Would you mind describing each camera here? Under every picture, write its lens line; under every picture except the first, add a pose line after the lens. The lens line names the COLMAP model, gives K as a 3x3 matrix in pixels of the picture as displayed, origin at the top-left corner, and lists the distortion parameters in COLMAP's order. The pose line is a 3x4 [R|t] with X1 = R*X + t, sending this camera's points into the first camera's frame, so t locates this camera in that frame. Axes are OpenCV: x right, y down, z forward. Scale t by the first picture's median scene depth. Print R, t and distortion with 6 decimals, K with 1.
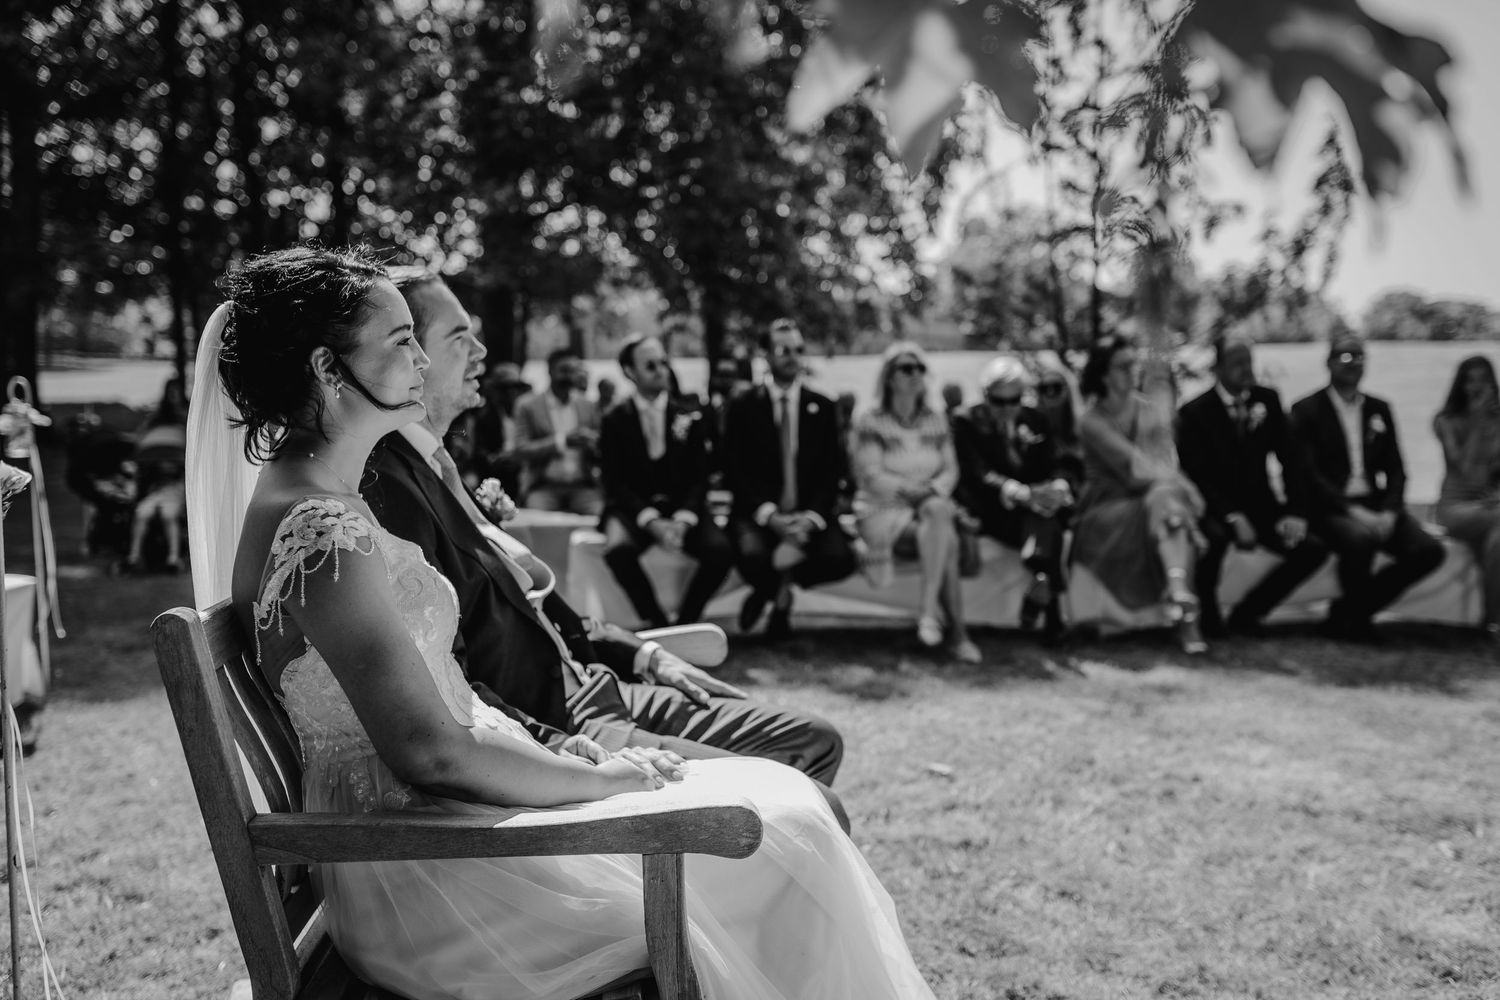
lens RADIAL K [[1339.8, 0, 750.0], [0, 1339.8, 500.0], [0, 0, 1]] dist [0.056581, -0.004743]
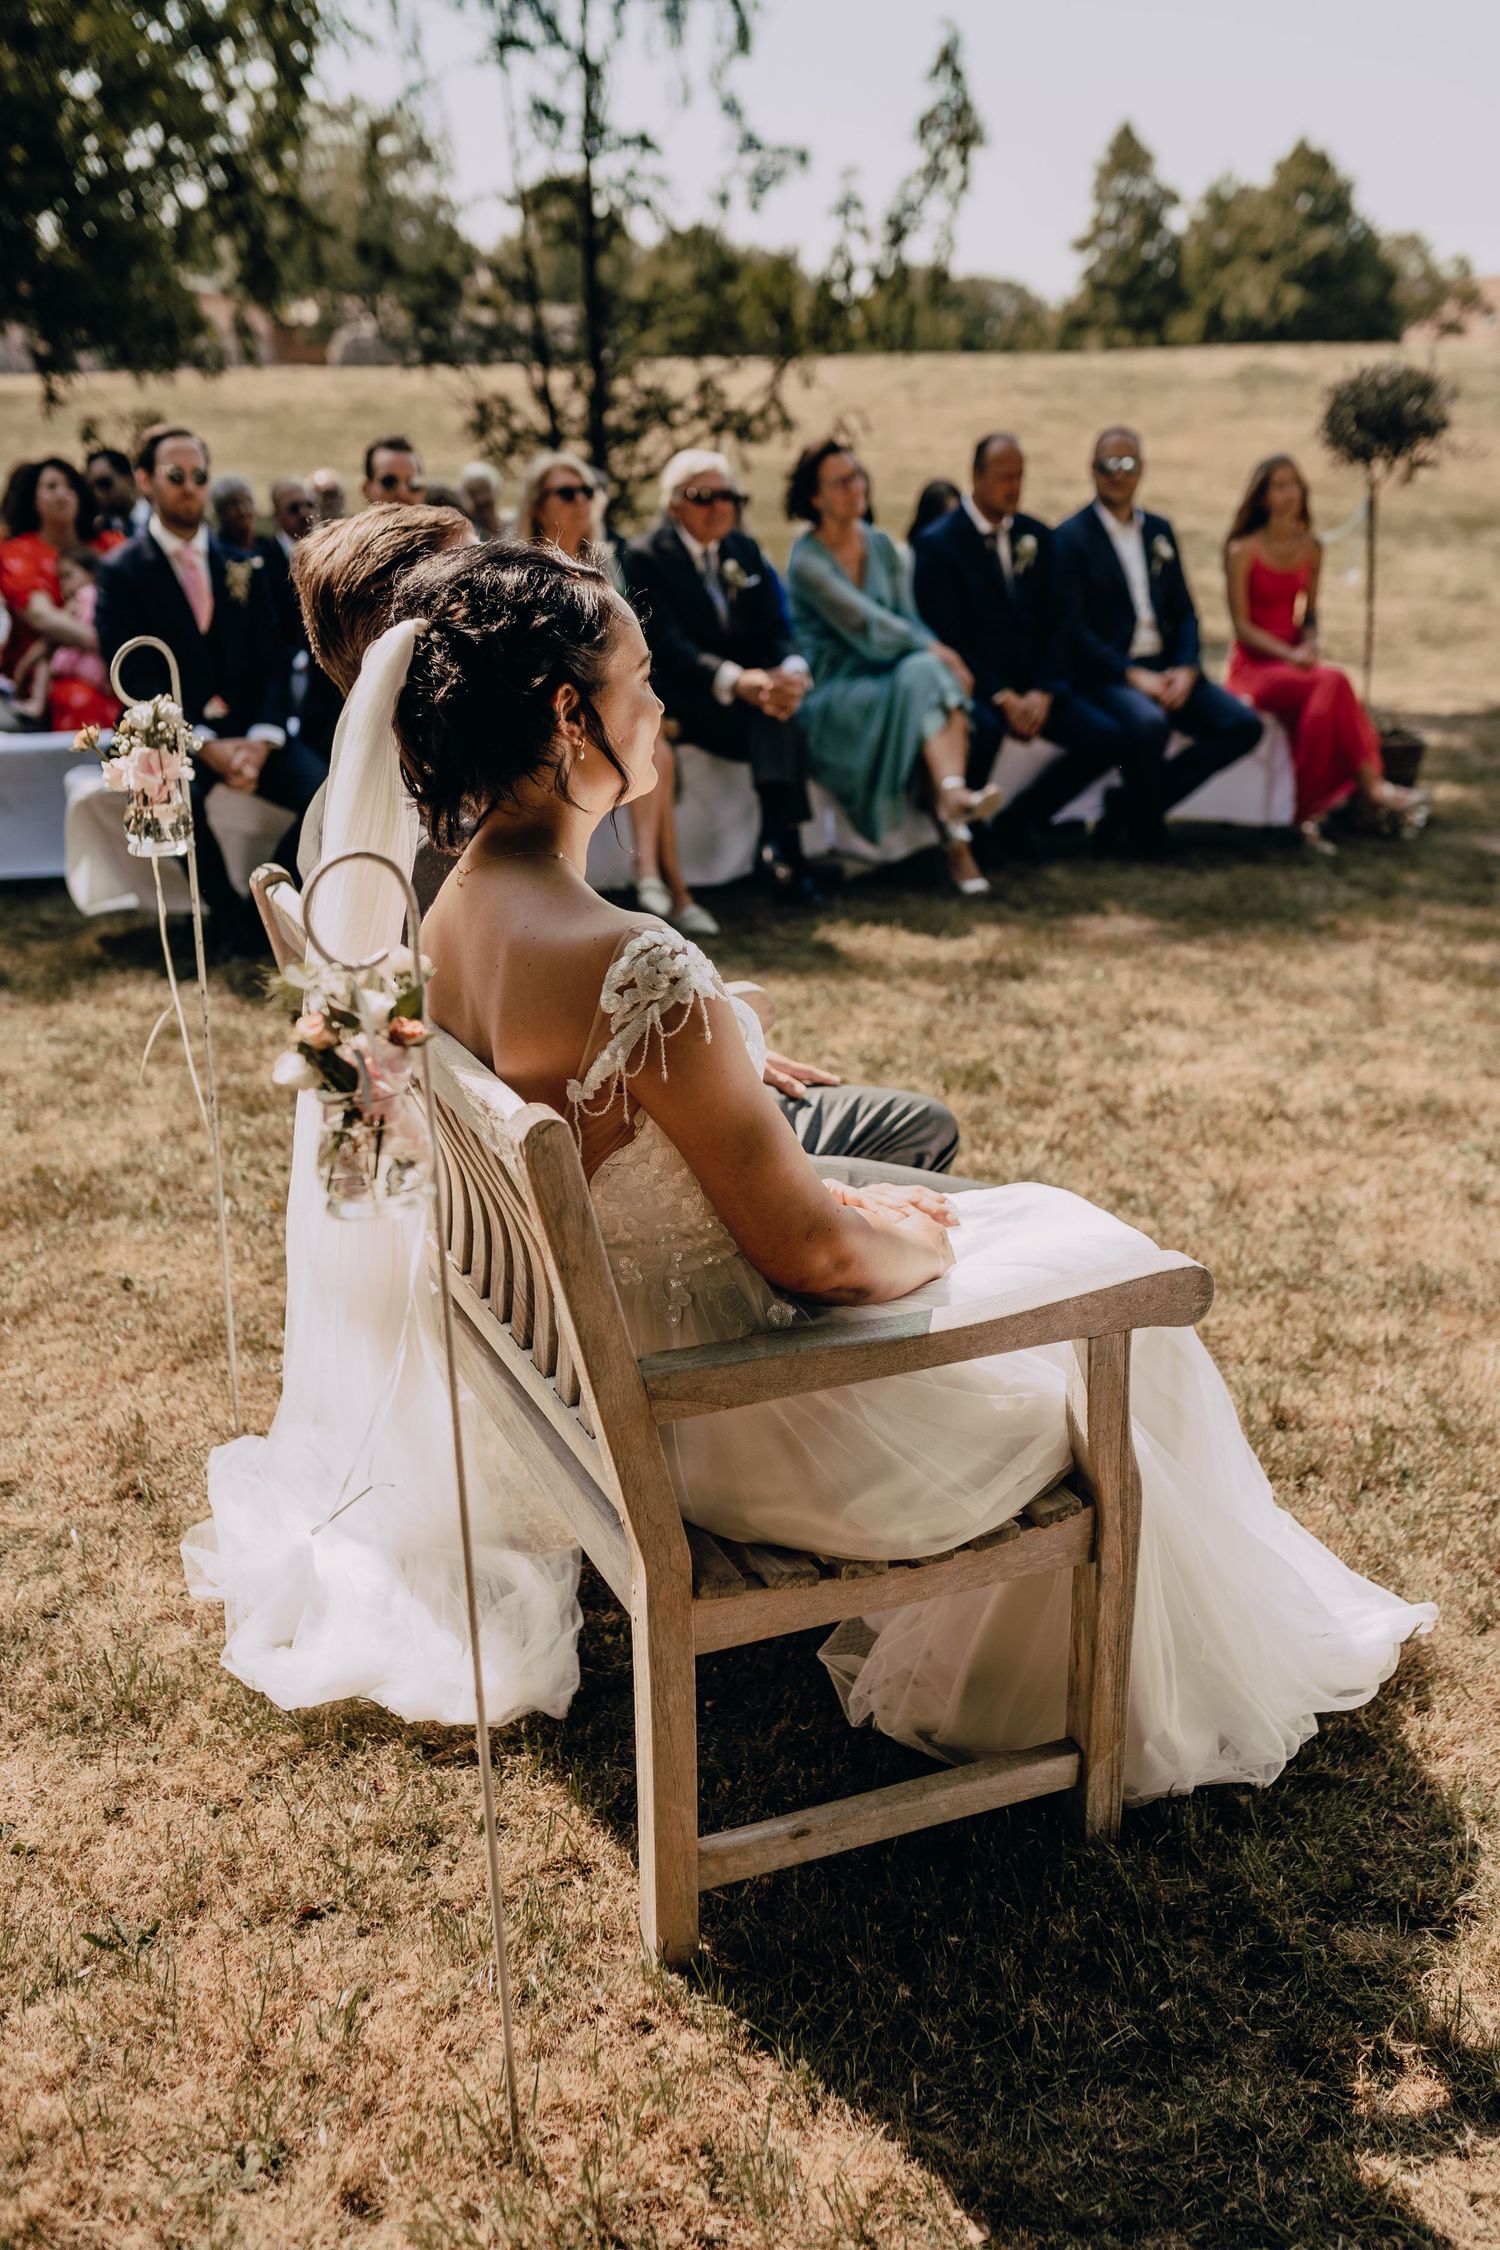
lens RADIAL K [[2009.6, 0, 750.0], [0, 2009.6, 1125.0], [0, 0, 1]] dist [0.056581, -0.004743]
pose [[0.948601, -0.113822, 0.295297, -0.124179], [0.041726, 0.969921, 0.239816, -0.031886], [-0.313711, -0.215168, 0.924818, -0.004334]]
